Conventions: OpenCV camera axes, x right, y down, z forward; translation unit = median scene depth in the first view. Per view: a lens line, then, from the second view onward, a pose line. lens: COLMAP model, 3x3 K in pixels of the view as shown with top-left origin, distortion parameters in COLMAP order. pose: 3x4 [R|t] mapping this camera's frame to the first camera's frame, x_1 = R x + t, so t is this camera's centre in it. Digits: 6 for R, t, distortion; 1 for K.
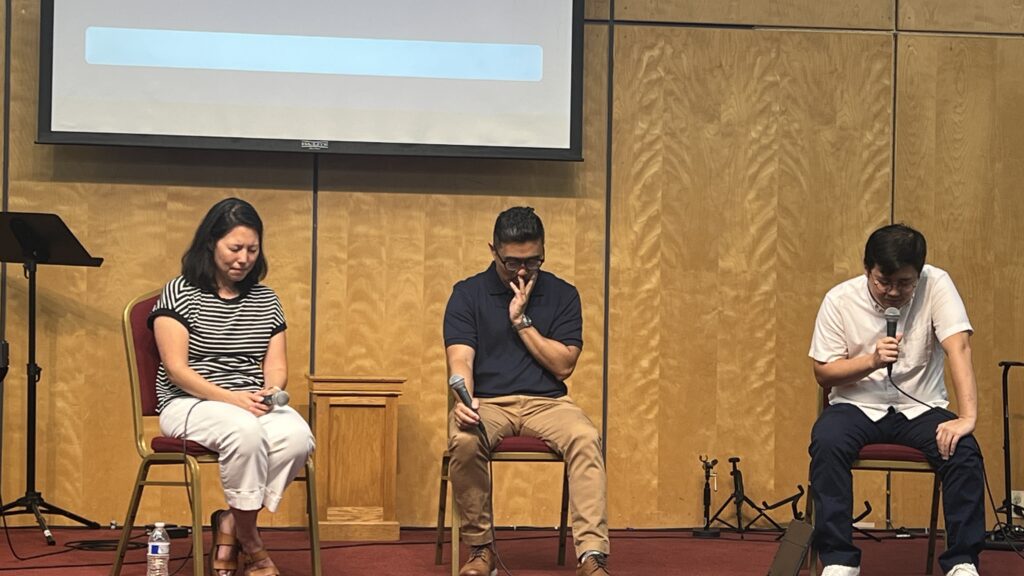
lens RADIAL K [[2074.6, 0, 518.5], [0, 2074.6, 302.1], [0, 0, 1]] dist [0.206590, -0.290937]
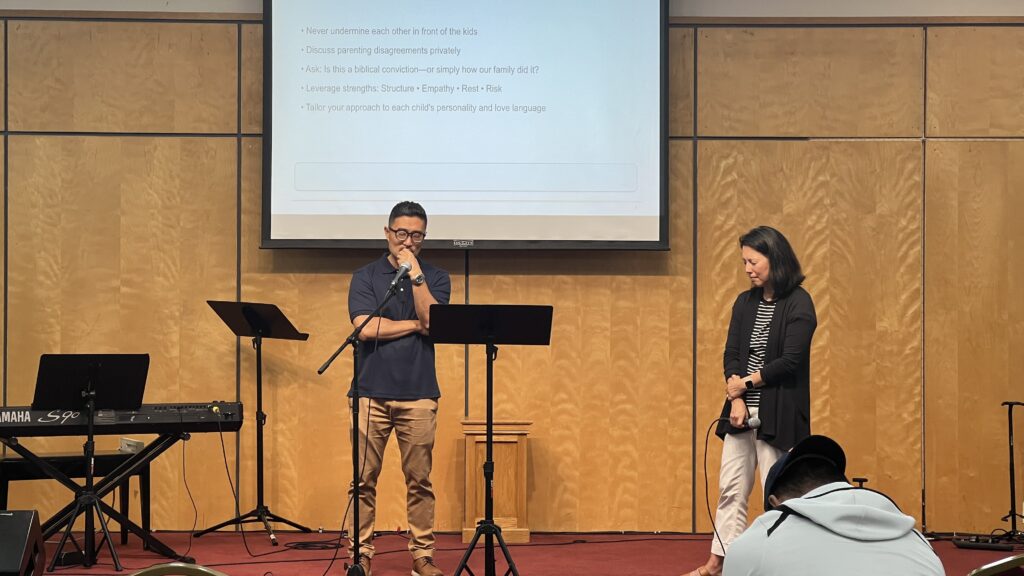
lens RADIAL K [[2332.4, 0, 512.0], [0, 2332.4, 288.0], [0, 0, 1]] dist [-0.223038, 8.450360]
pose [[0.992297, -0.014629, -0.123013, 0.107881], [0.015976, 0.999823, 0.009971, -0.058202], [0.122845, -0.011860, 0.992355, -0.439043]]
